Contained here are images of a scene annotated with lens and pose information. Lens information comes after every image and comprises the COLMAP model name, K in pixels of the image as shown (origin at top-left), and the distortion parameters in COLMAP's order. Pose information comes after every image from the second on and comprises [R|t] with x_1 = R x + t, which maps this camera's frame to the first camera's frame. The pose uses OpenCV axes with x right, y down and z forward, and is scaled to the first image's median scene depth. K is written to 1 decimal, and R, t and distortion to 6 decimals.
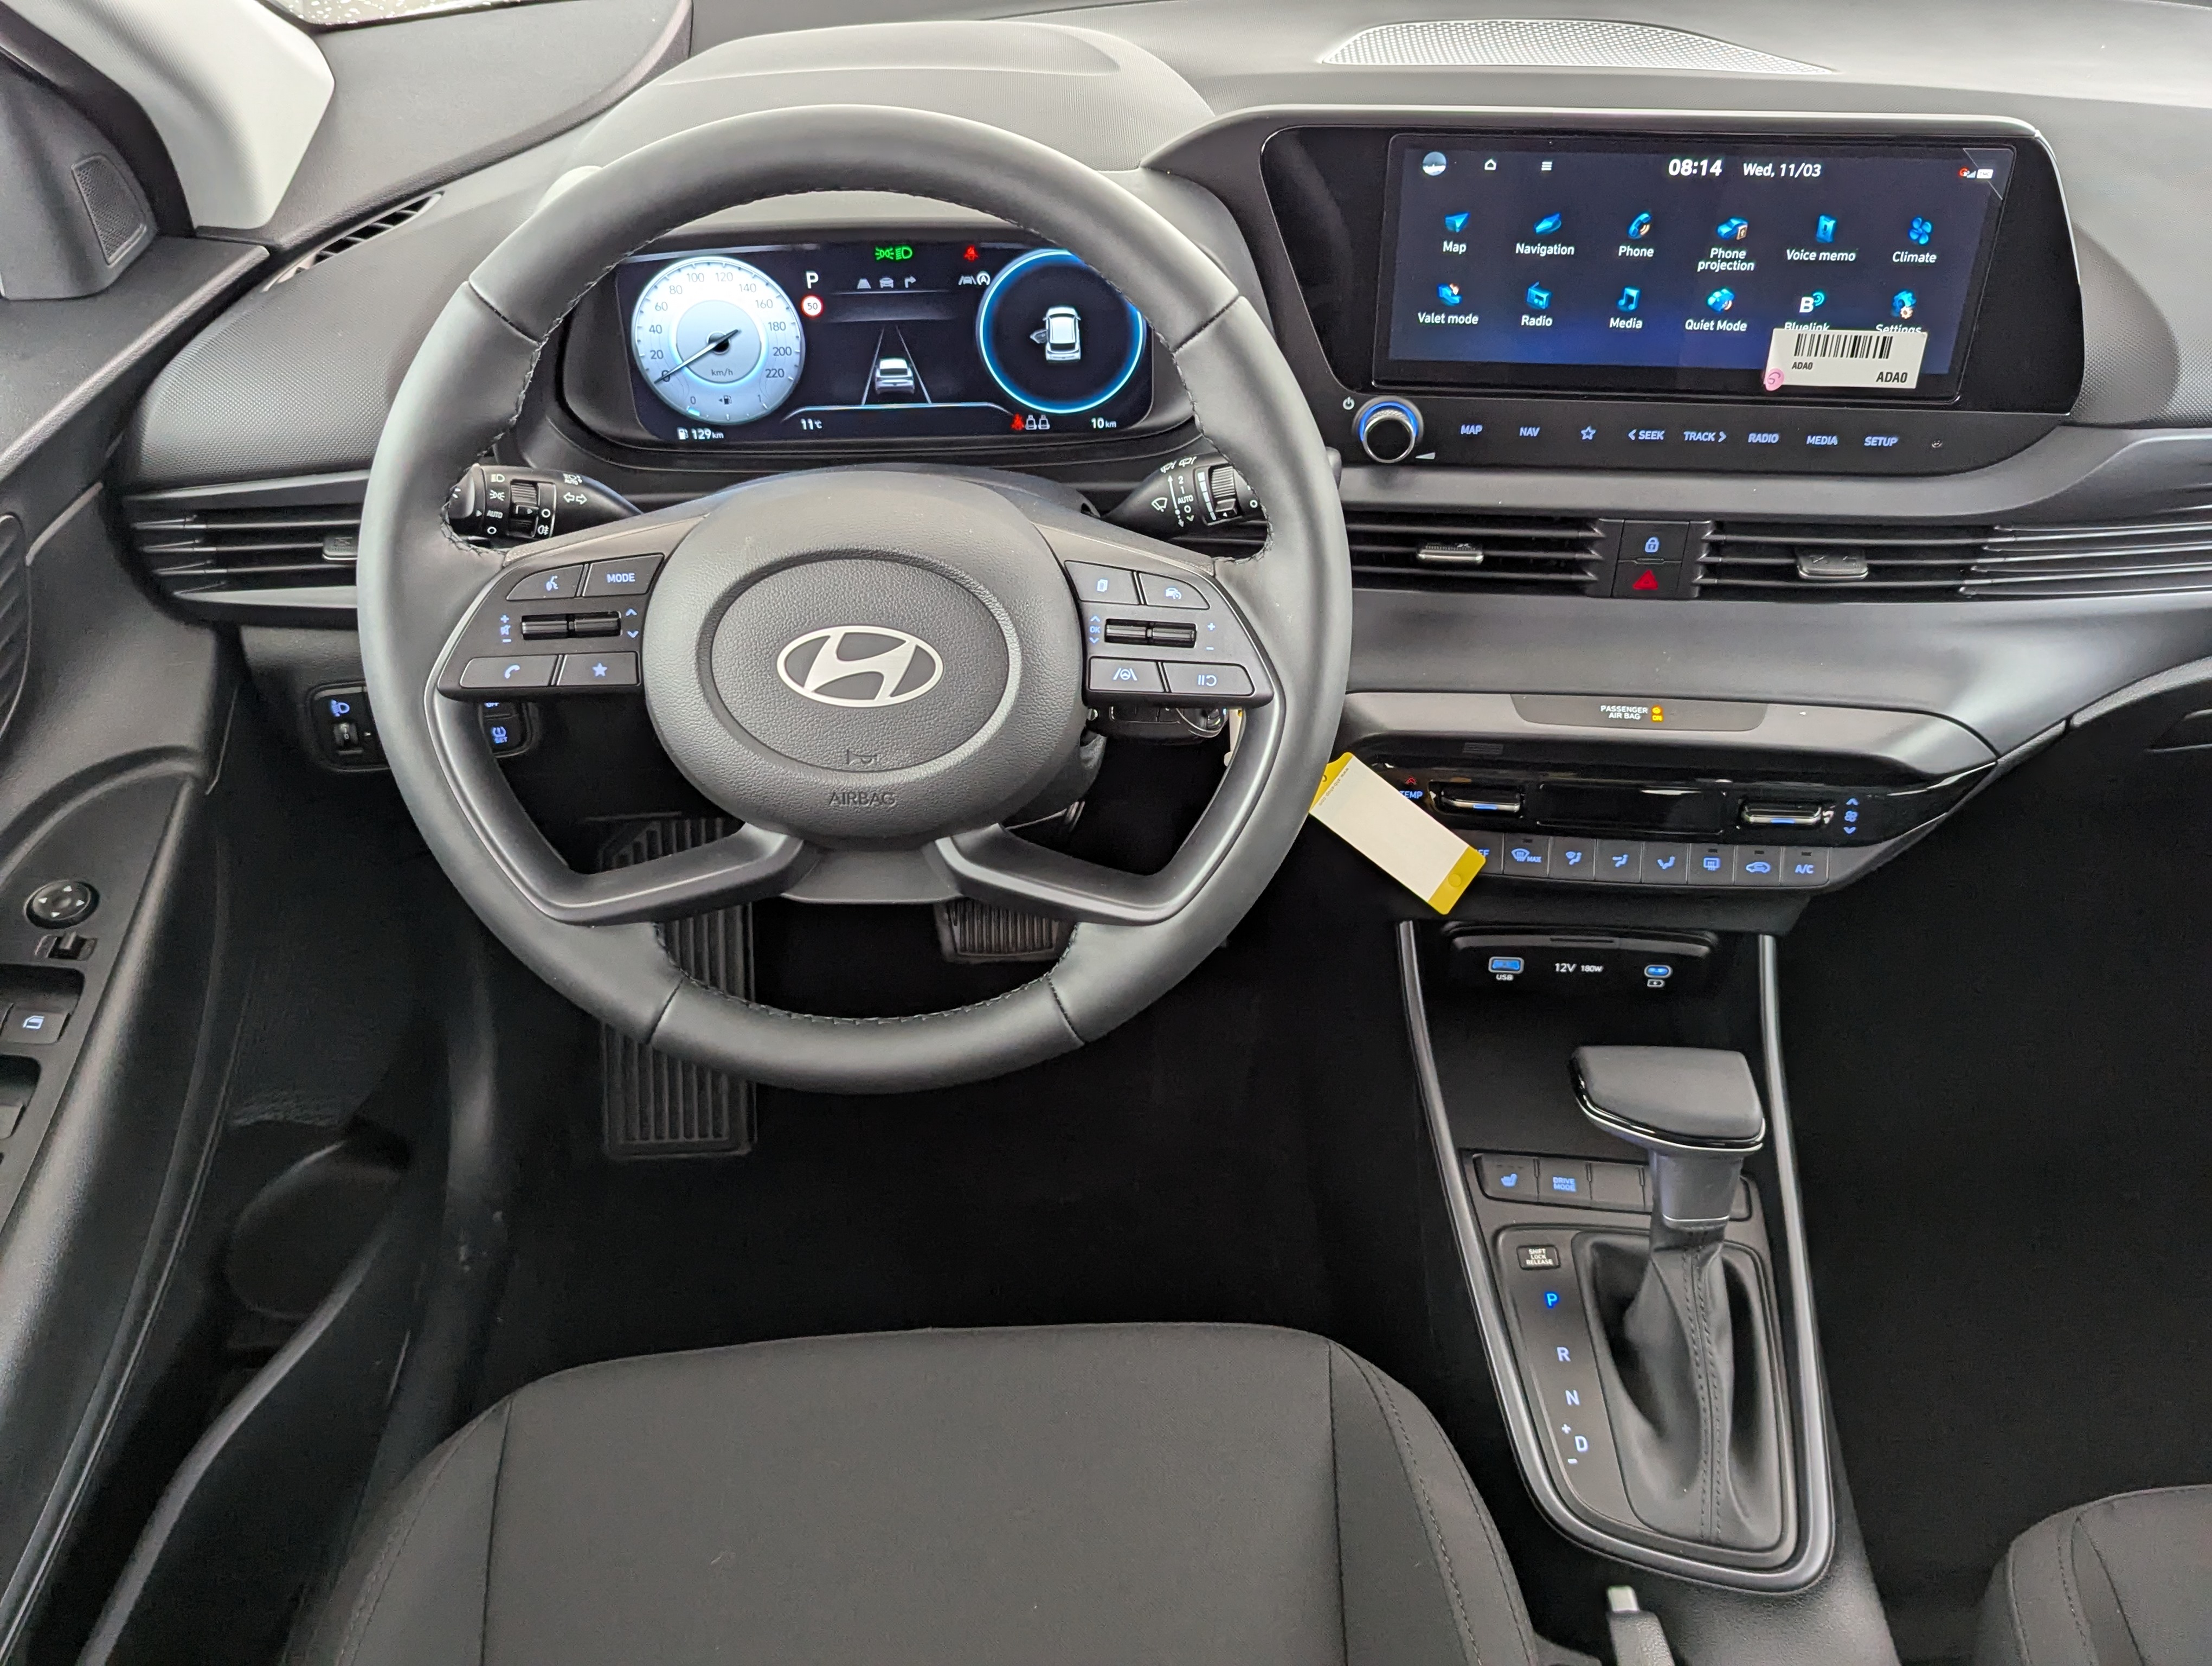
lens RADIAL K [[1987.2, 0, 1132.8], [0, 1987.2, 822.1], [0, 0, 1]] dist [0.041291, -0.024230]
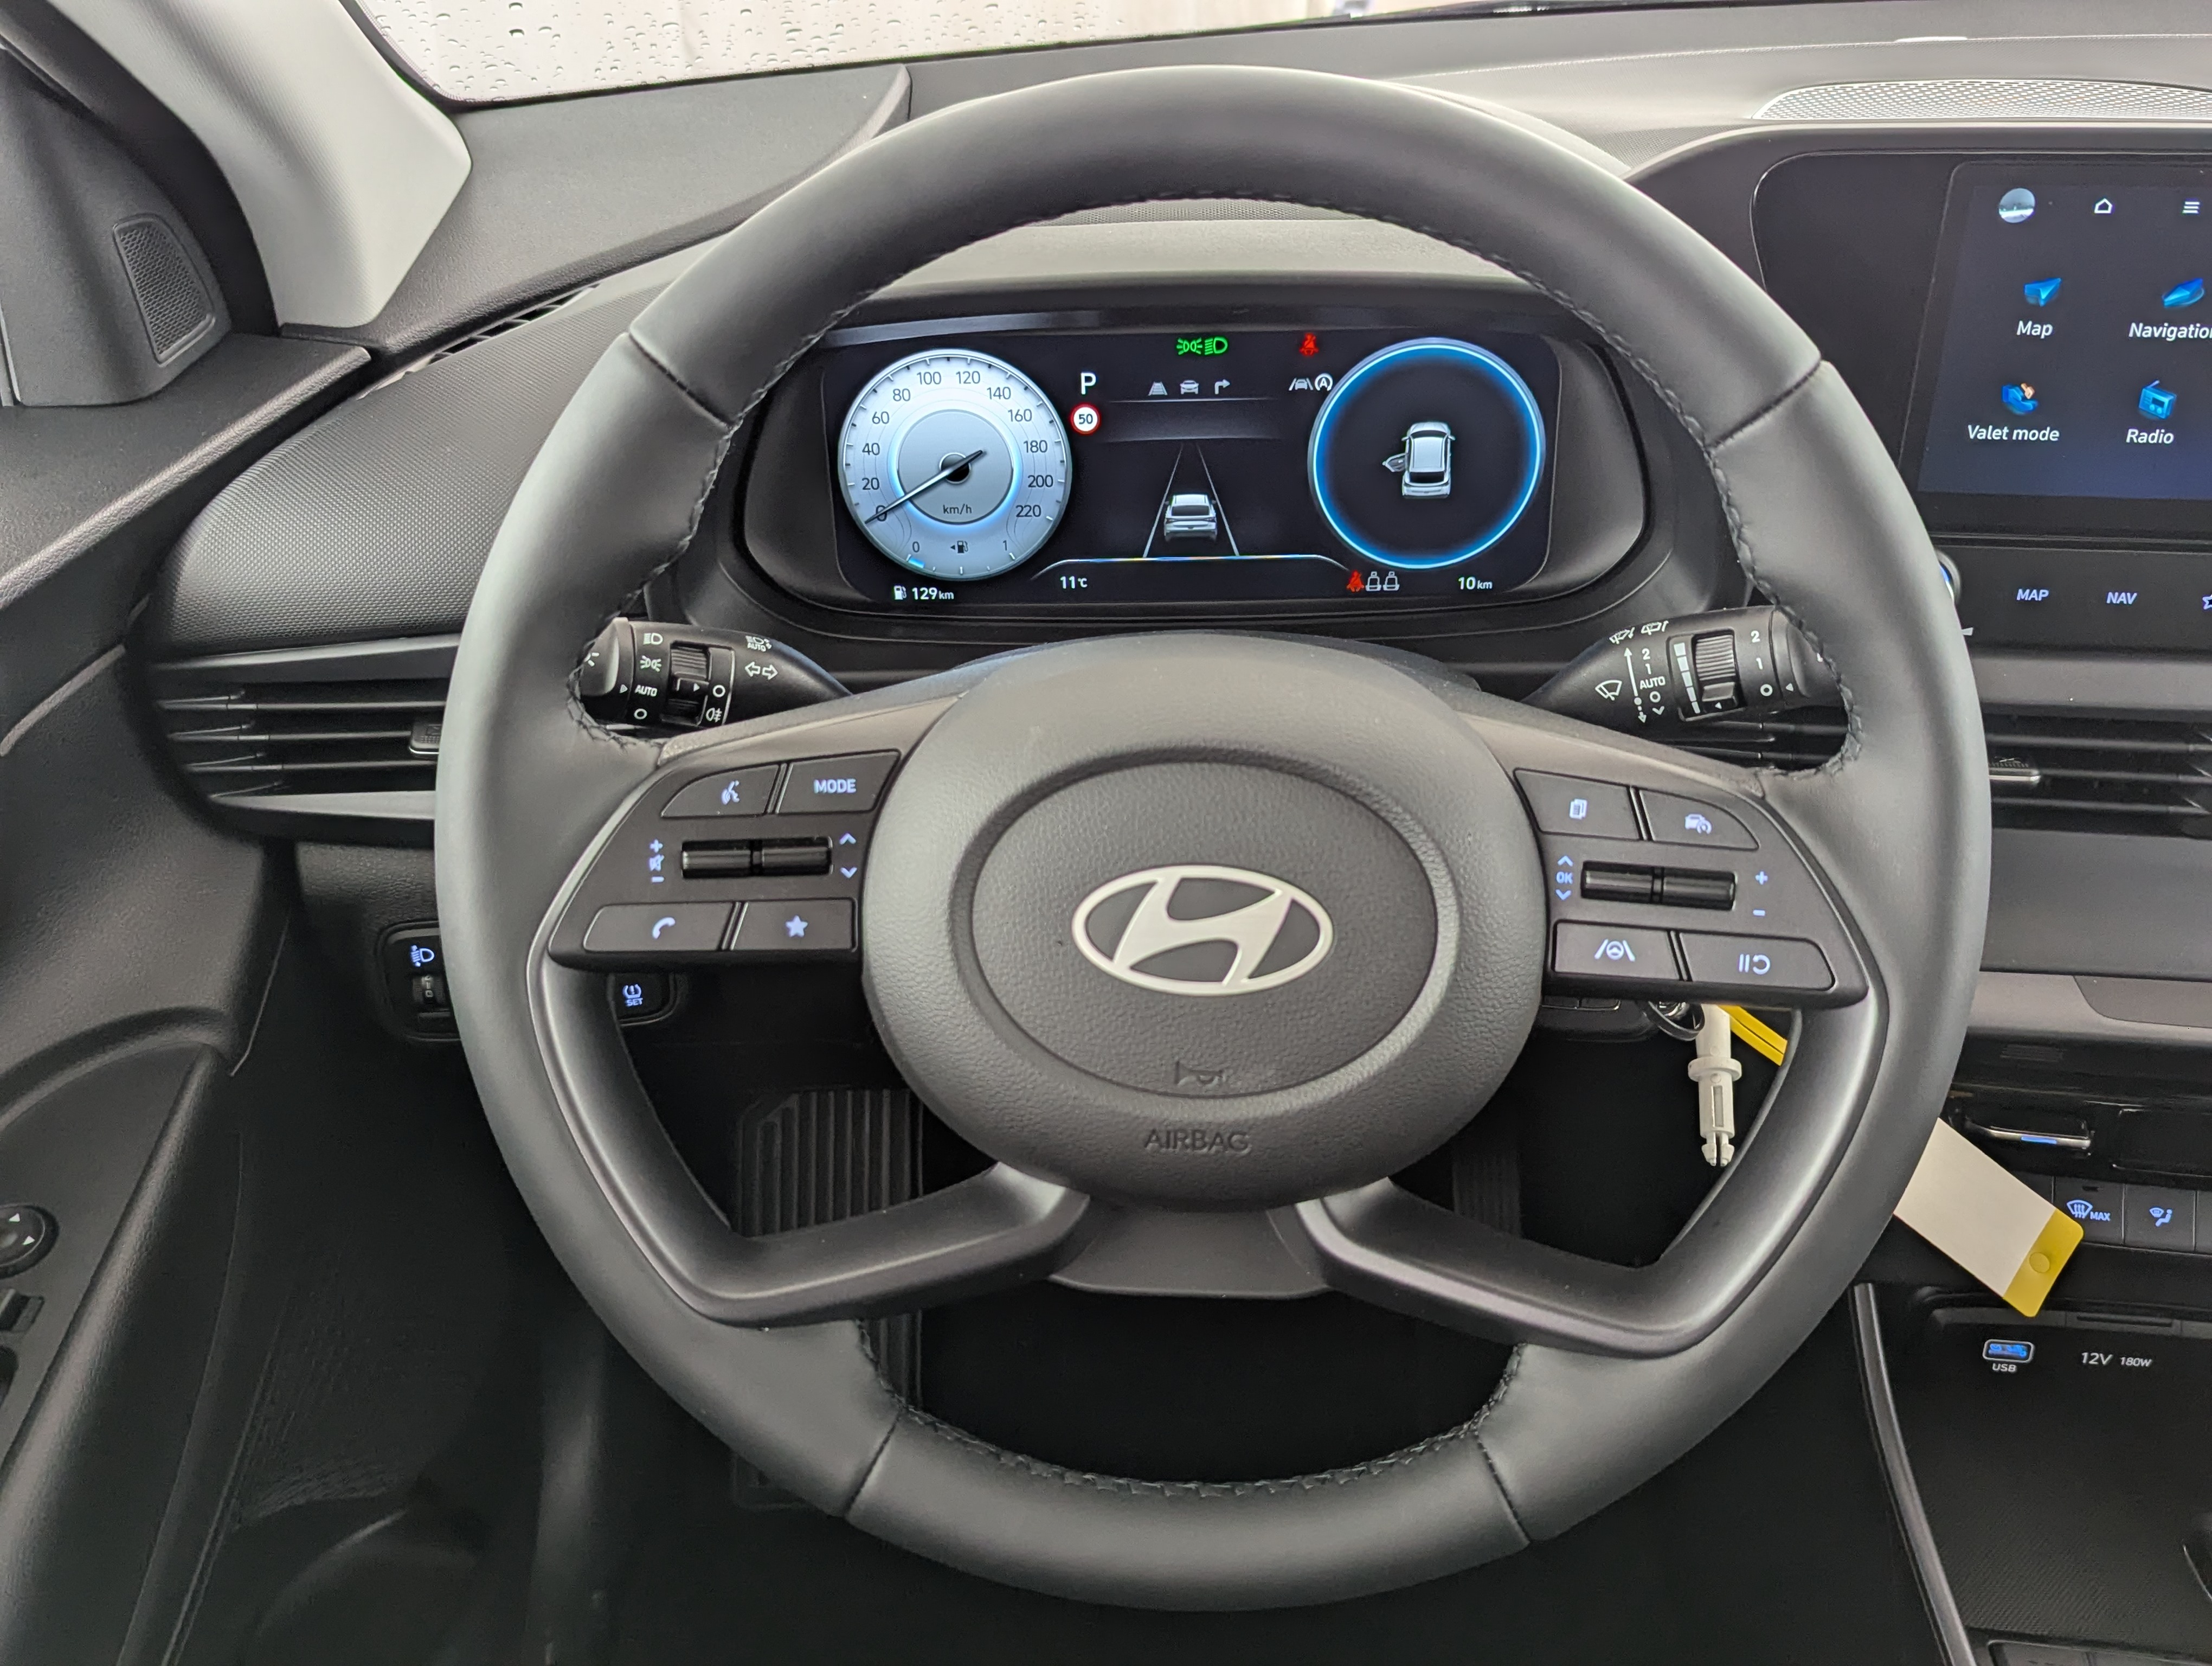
lens RADIAL K [[1991.8, 0, 1106.0], [0, 1991.8, 833.0], [0, 0, 1]] dist [0.025311, -0.006094]
pose [[0.997383, 0.019547, -0.069606, -0.105654], [-0.026542, 0.994530, -0.101023, -0.037708], [0.067251, 0.102606, 0.992446, 0.312538]]
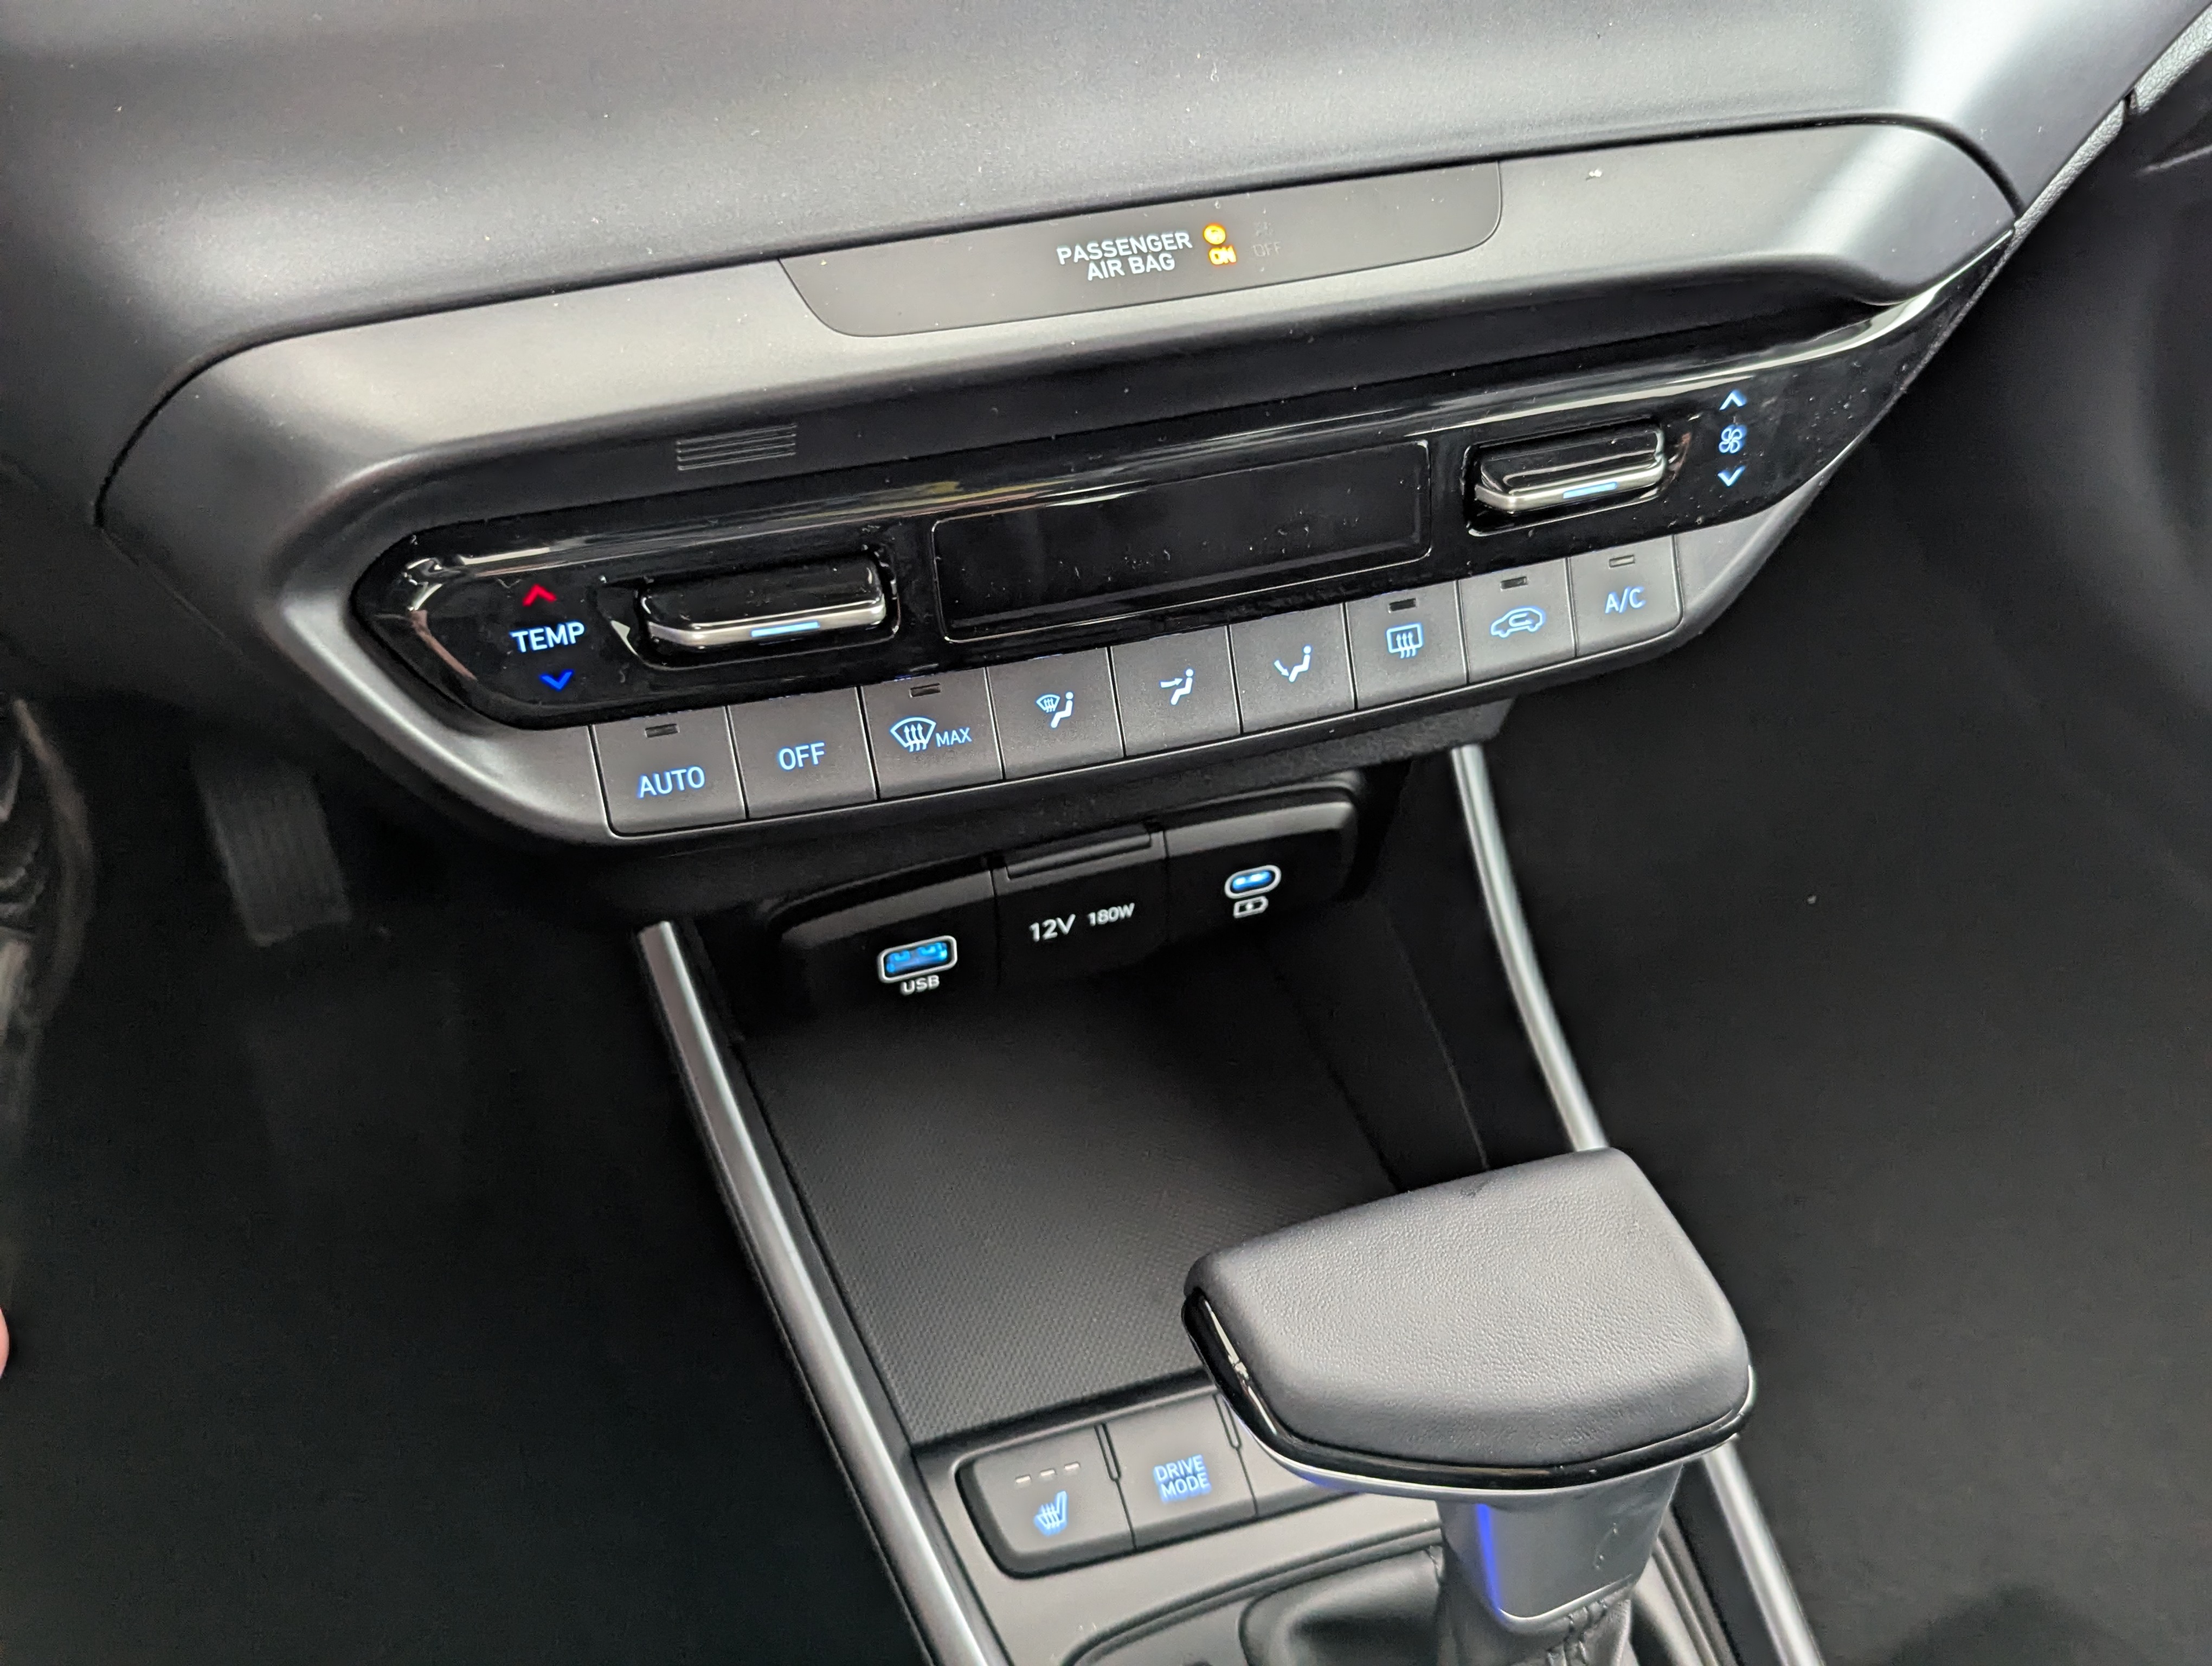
lens RADIAL K [[1987.2, 0, 1132.8], [0, 1987.2, 822.1], [0, 0, 1]] dist [0.041291, -0.024230]
pose [[0.917538, -0.252075, 0.307542, 0.133815], [0.202170, 0.961702, 0.185087, -0.028348], [-0.342420, -0.107648, 0.933360, 0.741649]]
